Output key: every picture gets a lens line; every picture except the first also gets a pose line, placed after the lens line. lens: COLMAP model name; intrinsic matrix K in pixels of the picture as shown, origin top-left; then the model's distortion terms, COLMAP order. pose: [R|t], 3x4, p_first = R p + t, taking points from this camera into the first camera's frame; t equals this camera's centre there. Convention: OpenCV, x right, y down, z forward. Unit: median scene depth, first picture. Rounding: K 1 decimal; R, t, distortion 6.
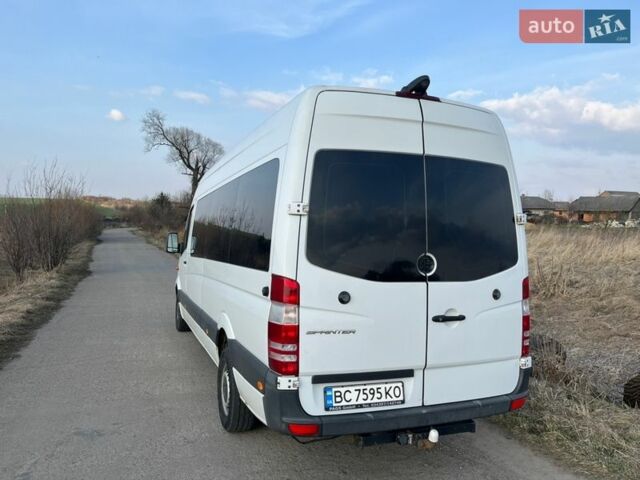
lens RADIAL K [[511.4, 0, 320.0], [0, 511.4, 240.0], [0, 0, 1]] dist [-0.005468, -0.006993]
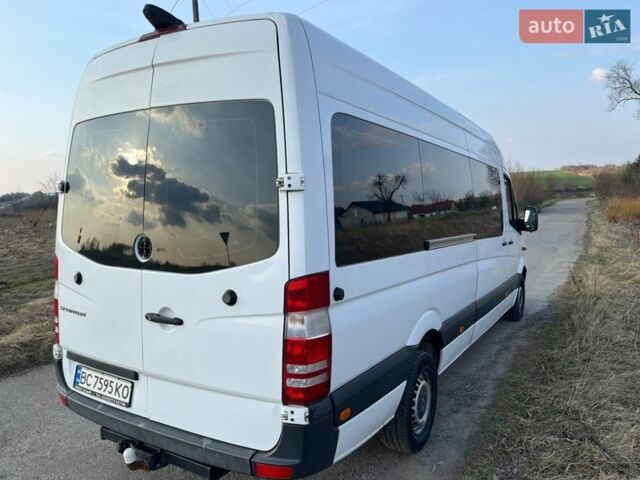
lens RADIAL K [[511.4, 0, 320.0], [0, 511.4, 240.0], [0, 0, 1]] dist [-0.005468, -0.006993]
pose [[0.588004, 0.033009, -0.808184, 0.912532], [0.013079, 0.998648, 0.050304, -0.001390], [0.808752, -0.040149, 0.586777, 0.672485]]
